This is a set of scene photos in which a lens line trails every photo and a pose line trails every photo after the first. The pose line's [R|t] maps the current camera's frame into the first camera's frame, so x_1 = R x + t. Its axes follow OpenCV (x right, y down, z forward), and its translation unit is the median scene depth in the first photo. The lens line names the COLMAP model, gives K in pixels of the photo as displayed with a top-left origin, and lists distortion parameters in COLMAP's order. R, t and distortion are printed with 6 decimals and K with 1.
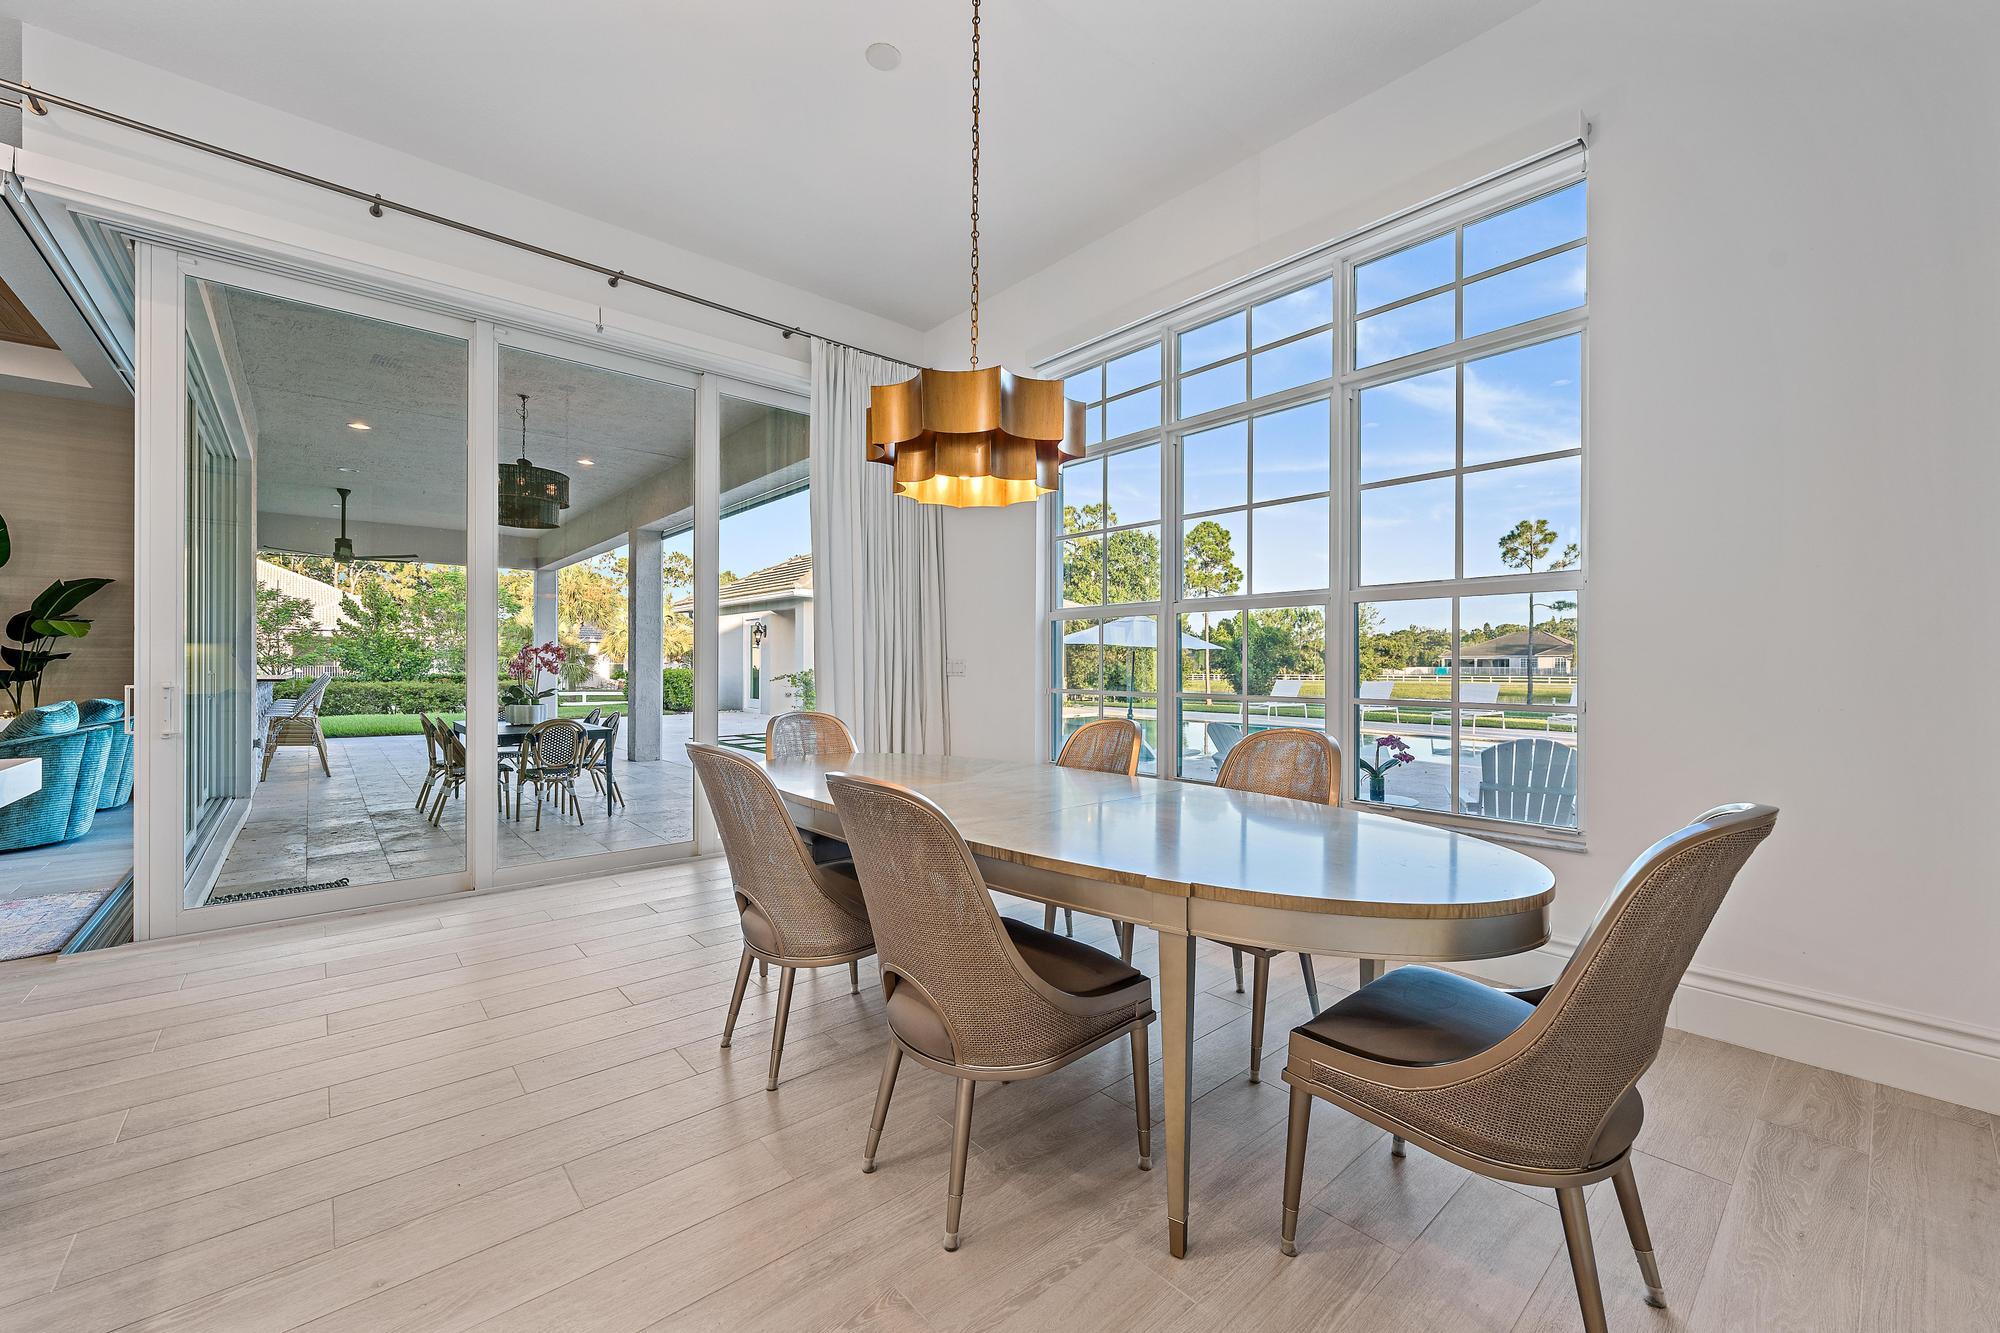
lens RADIAL K [[790.9, 0, 983.7], [0, 790.9, 662.8], [0, 0, 1]] dist [0.001244, 0.000339]
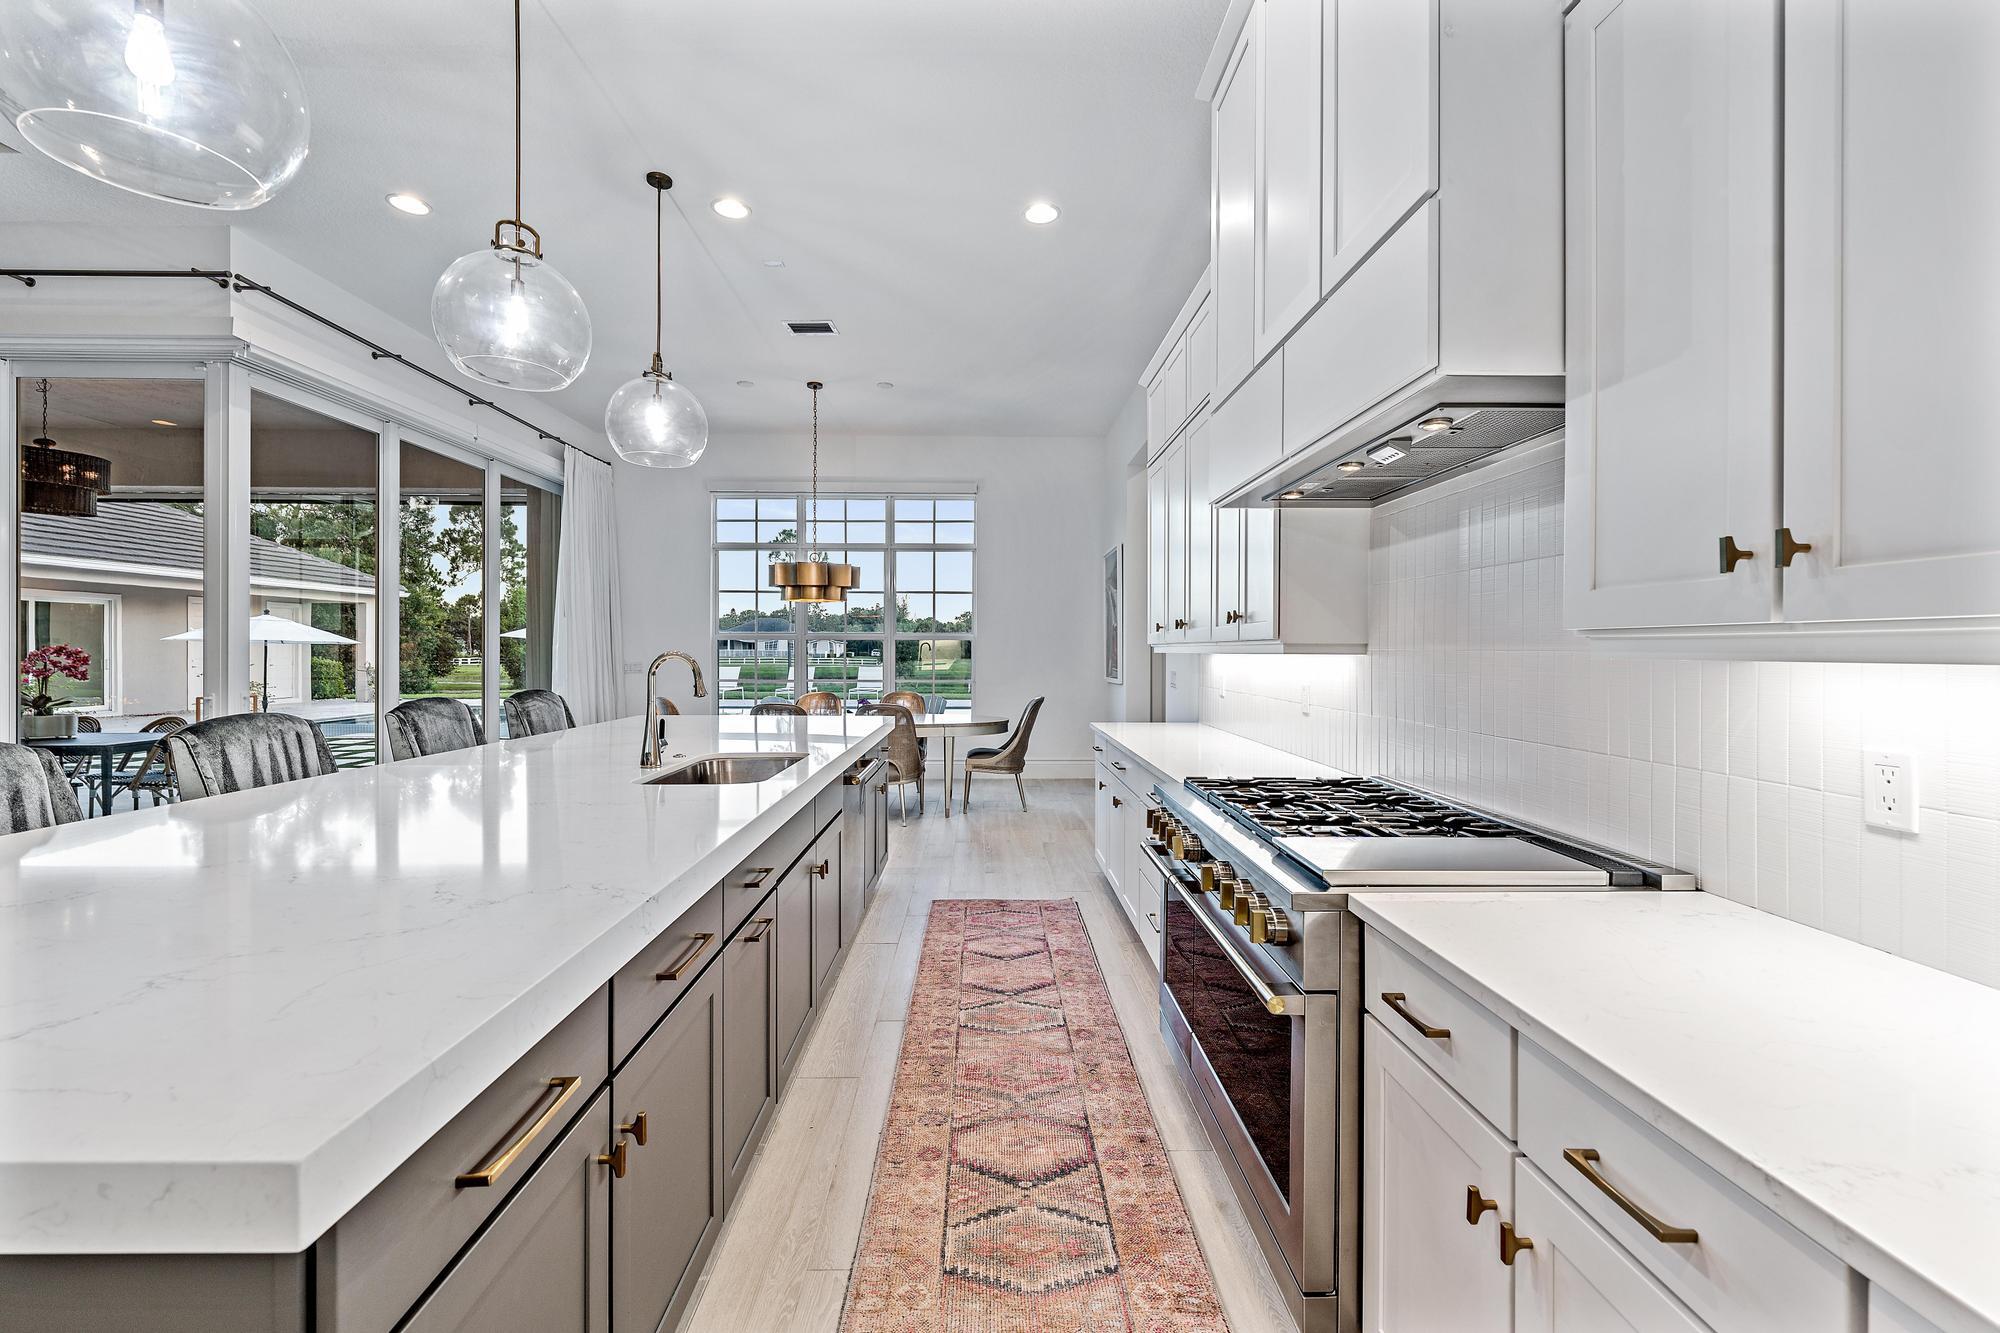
lens RADIAL K [[848.6, 0, 991.0], [0, 848.6, 685.9], [0, 0, 1]] dist [0.023550, 0.000343]
pose [[0.642557, -0.033832, 0.765491, -1.262236], [-0.004643, 0.998834, 0.048043, -0.061255], [-0.766224, -0.034424, 0.641651, -0.848761]]
